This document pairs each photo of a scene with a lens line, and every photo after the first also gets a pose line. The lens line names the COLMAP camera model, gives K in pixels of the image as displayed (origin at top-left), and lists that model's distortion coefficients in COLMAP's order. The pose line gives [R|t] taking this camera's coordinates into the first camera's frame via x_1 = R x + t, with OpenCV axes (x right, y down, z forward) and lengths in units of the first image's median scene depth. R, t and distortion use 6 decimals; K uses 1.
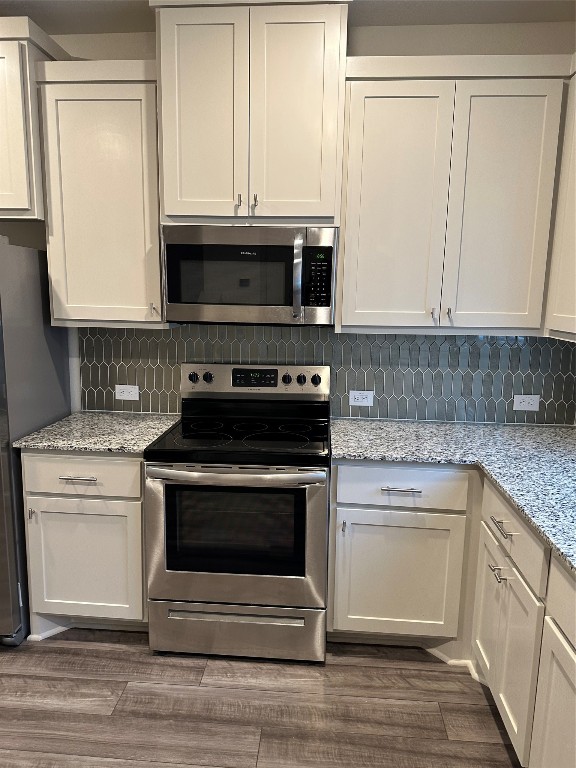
lens RADIAL K [[553.5, 0, 293.0], [0, 553.5, 370.5], [0, 0, 1]] dist [0.051306, -0.049606]
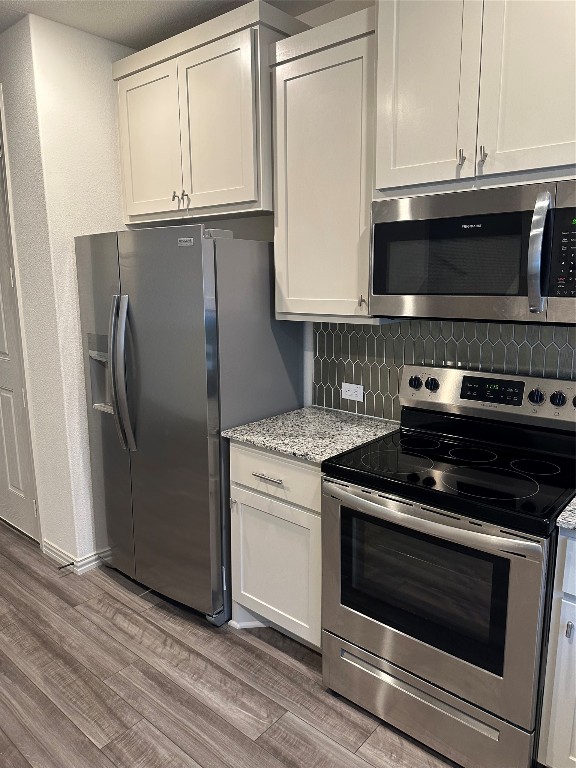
lens RADIAL K [[553.5, 0, 287.5], [0, 553.5, 374.1], [0, 0, 1]] dist [0.051306, -0.049606]
pose [[0.800088, 0.080002, -0.594524, 0.188940], [-0.066769, 0.996786, 0.044278, -0.028840], [0.596155, 0.004270, 0.802858, 0.246197]]
